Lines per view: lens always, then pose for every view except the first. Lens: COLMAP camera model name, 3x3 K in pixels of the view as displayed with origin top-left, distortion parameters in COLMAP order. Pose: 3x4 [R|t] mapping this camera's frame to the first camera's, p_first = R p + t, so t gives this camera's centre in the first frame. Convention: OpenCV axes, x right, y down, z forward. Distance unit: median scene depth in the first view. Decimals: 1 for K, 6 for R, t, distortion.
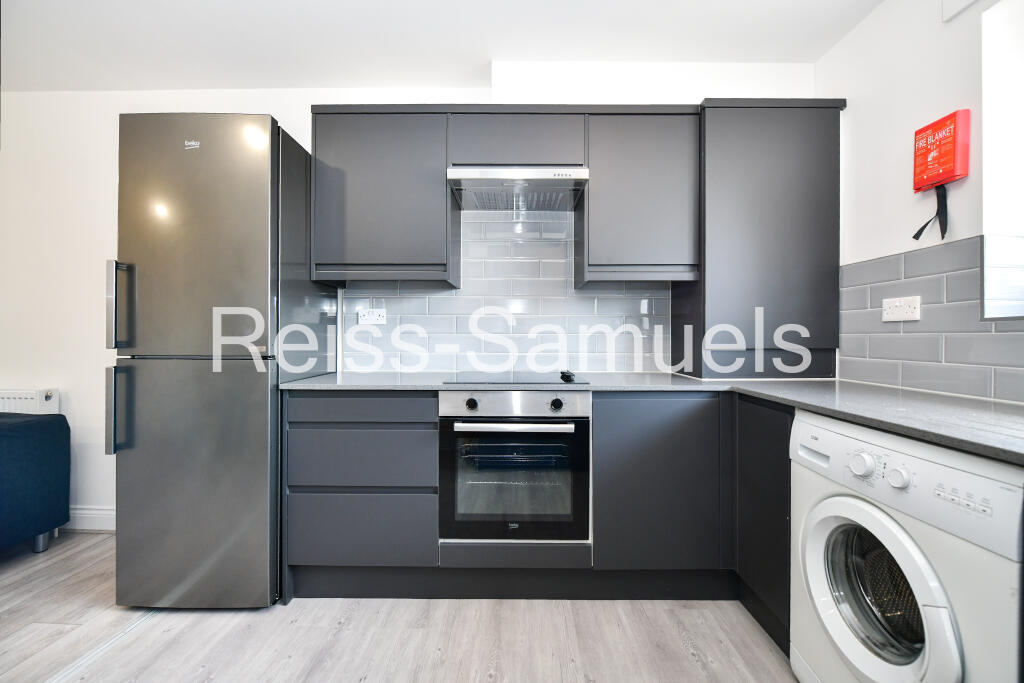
lens RADIAL K [[415.6, 0, 515.0], [0, 415.6, 338.5], [0, 0, 1]] dist [-0.010962, -0.000240]
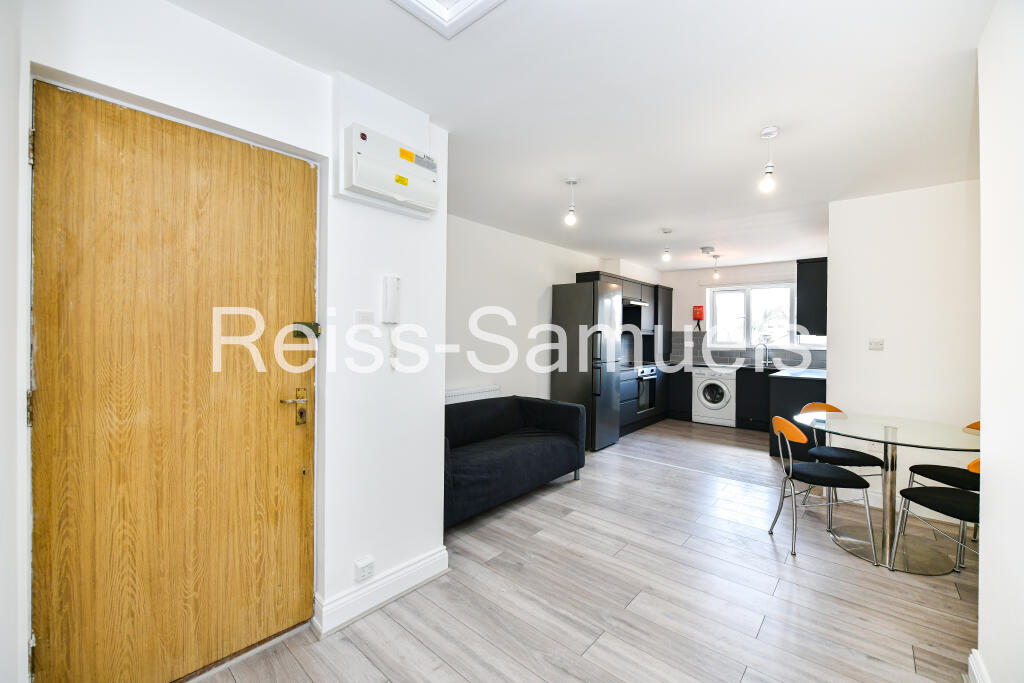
lens RADIAL K [[415.6, 0, 515.0], [0, 415.6, 338.5], [0, 0, 1]] dist [-0.010962, -0.000240]
pose [[0.662872, -0.001494, 0.748731, -3.809127], [-0.000539, 0.999997, 0.002473, -0.148690], [-0.748733, -0.002043, 0.662869, -0.585186]]
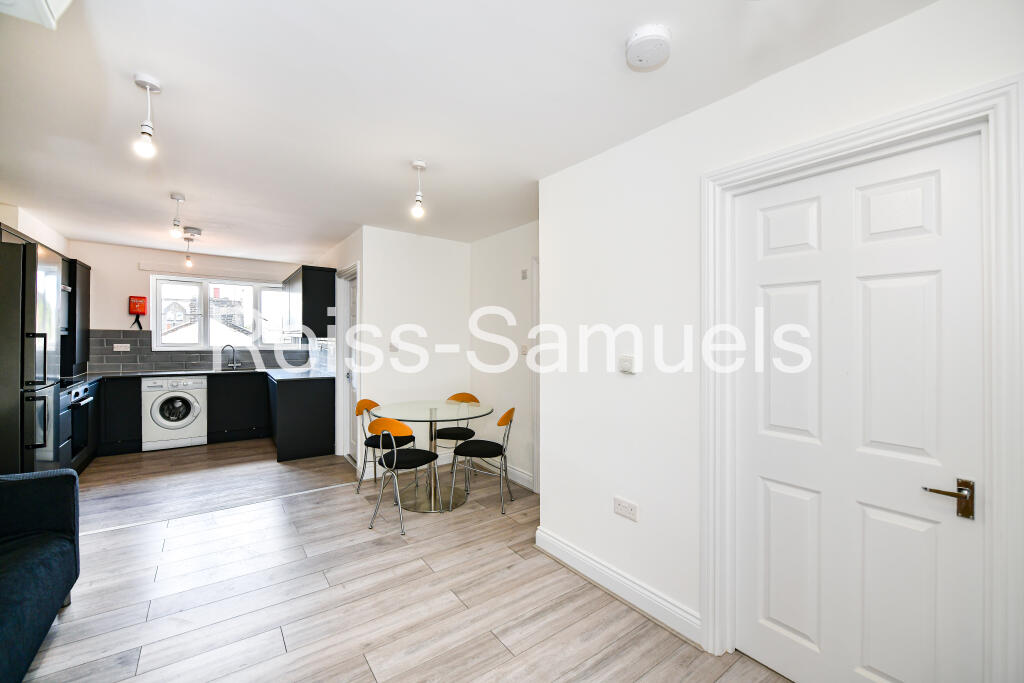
lens RADIAL K [[415.6, 0, 515.0], [0, 415.6, 338.5], [0, 0, 1]] dist [-0.010962, -0.000240]
pose [[-0.594374, -0.013317, 0.804078, -3.648315], [-0.006969, 0.999911, 0.011409, -0.209310], [-0.804158, 0.001178, -0.594414, 0.450335]]
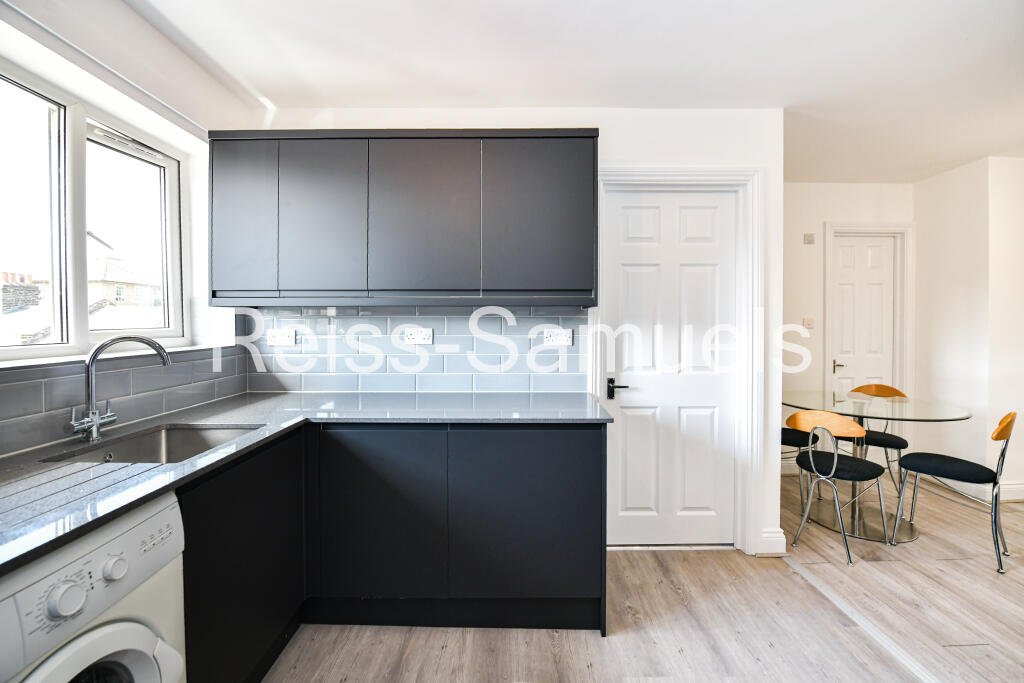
lens RADIAL K [[419.7, 0, 508.8], [0, 419.7, 319.0], [0, 0, 1]] dist [-0.028458, -0.000547]
pose [[-0.999983, -0.005797, -0.000271, 0.060765], [-0.005800, 0.999922, 0.011029, -0.158799], [0.000207, 0.011030, -0.999939, 1.194434]]
